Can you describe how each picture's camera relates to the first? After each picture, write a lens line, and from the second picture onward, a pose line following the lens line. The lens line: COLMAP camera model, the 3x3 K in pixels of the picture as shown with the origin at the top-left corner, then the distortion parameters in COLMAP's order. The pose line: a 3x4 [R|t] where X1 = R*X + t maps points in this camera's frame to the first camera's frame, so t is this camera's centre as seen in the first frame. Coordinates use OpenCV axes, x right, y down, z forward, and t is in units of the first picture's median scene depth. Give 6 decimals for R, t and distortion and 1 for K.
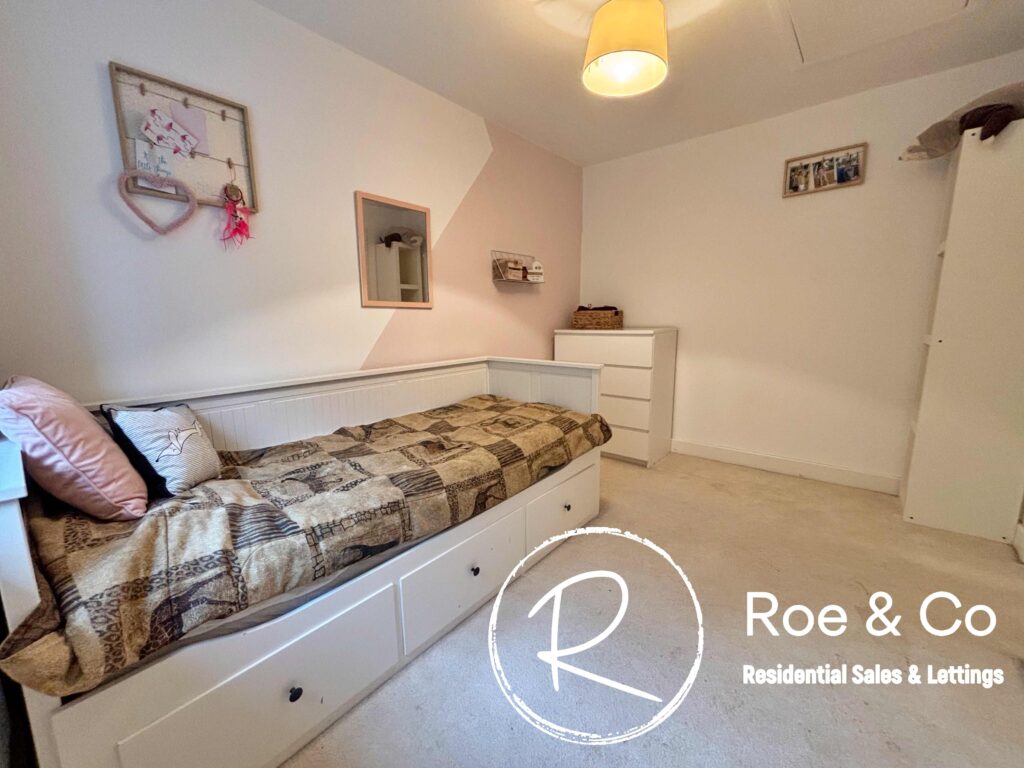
lens RADIAL K [[407.7, 0, 512.0], [0, 407.7, 384.0], [0, 0, 1]] dist [-0.000627, -0.000062]
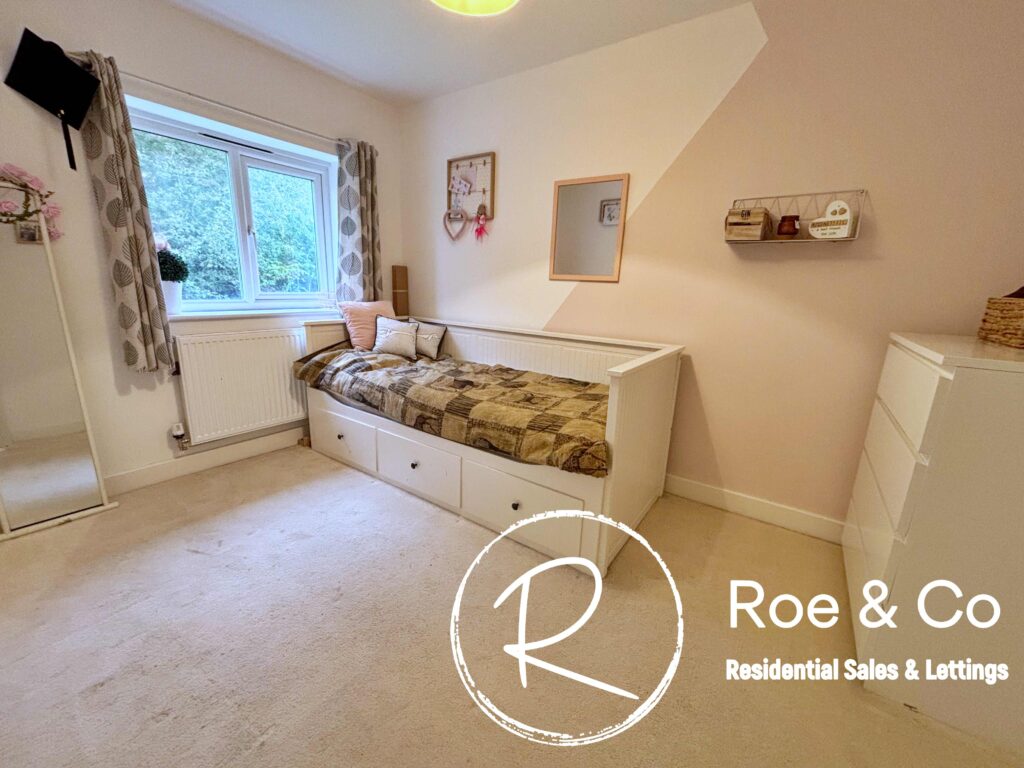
lens RADIAL K [[407.7, 0, 512.0], [0, 407.7, 384.0], [0, 0, 1]] dist [-0.000627, -0.000062]
pose [[0.086808, 0.255825, -0.962818, 1.130329], [-0.201866, 0.950934, 0.234467, -0.196772], [0.975559, 0.174006, 0.134191, 1.003502]]
